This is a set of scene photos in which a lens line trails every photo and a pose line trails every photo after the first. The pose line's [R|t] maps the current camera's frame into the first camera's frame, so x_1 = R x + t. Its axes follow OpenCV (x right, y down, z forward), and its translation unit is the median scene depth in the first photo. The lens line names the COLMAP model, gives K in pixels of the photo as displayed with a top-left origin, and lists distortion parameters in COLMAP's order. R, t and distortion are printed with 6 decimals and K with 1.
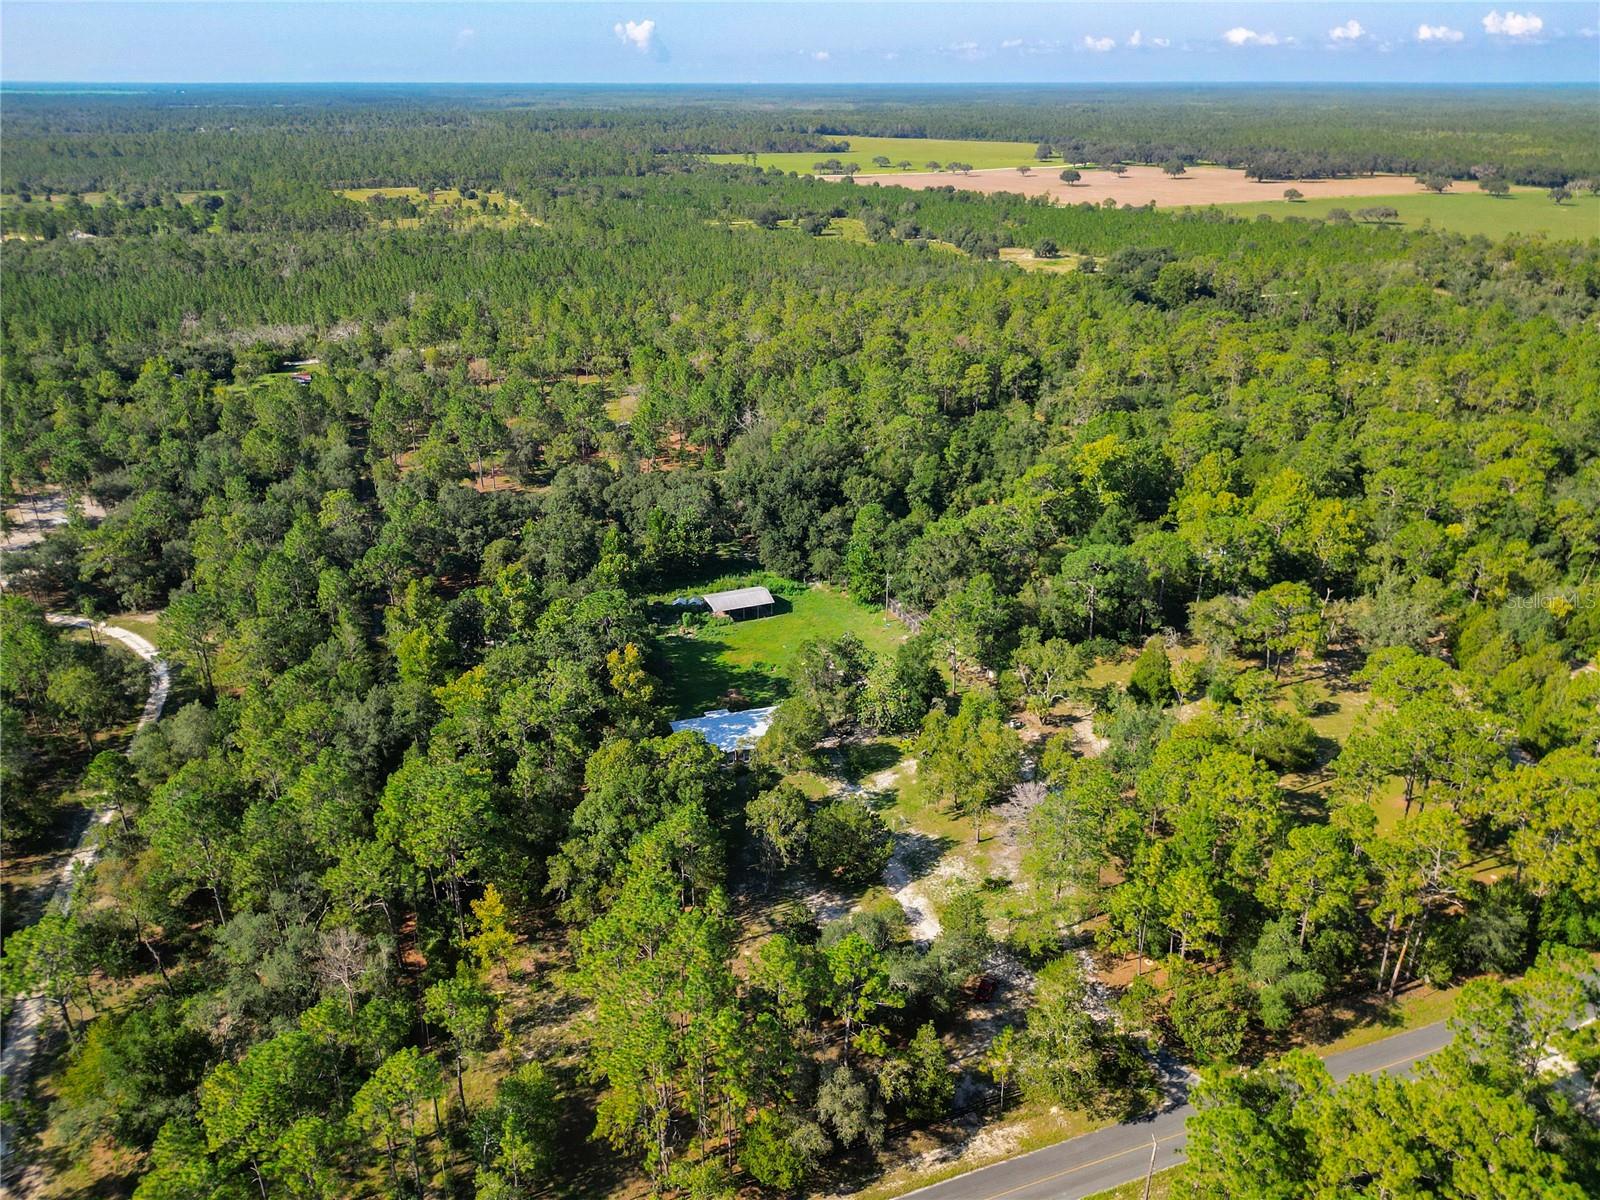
lens RADIAL K [[1161.0, 0, 800.0], [0, 1161.0, 600.0], [0, 0, 1]] dist [0.000853, 0.000292]
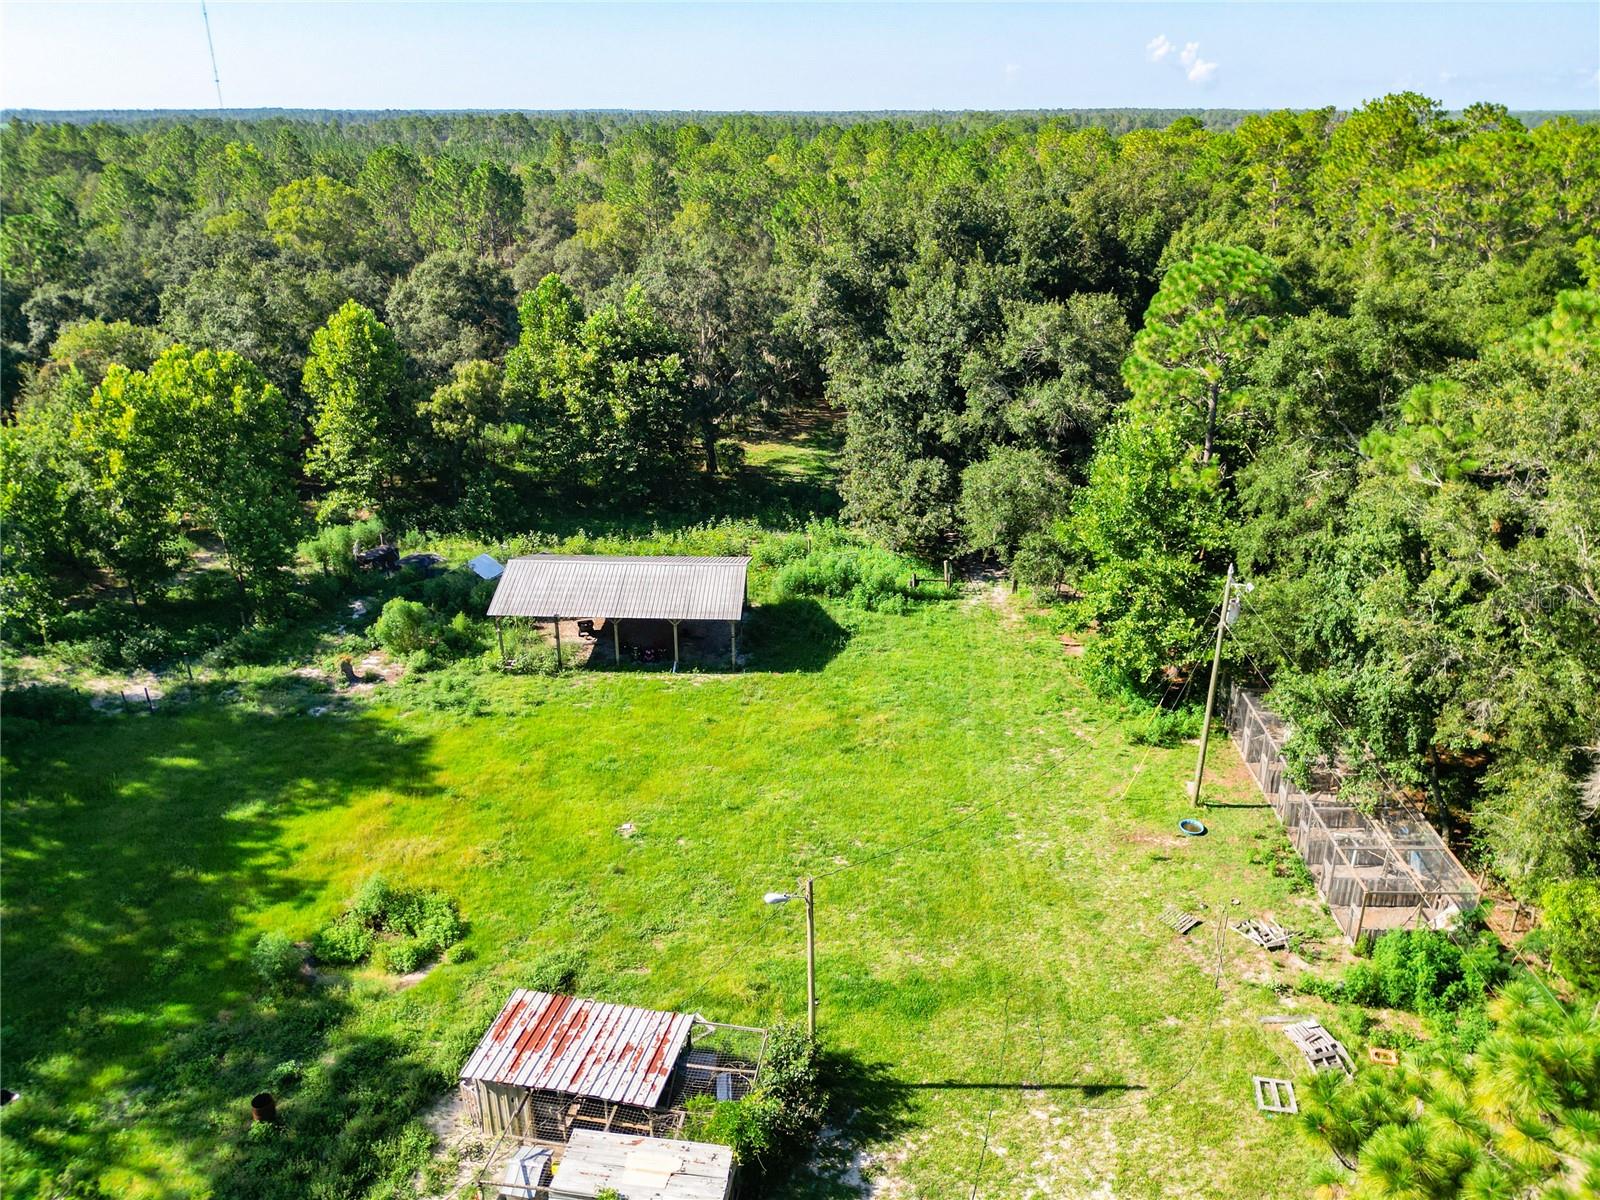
lens RADIAL K [[1161.0, 0, 800.0], [0, 1161.0, 600.0], [0, 0, 1]] dist [0.000853, 0.000292]
pose [[0.916231, 0.157033, -0.368594, 0.078696], [-0.163950, 0.986387, 0.012697, -0.007530], [0.365571, 0.048798, 0.929504, 0.769265]]
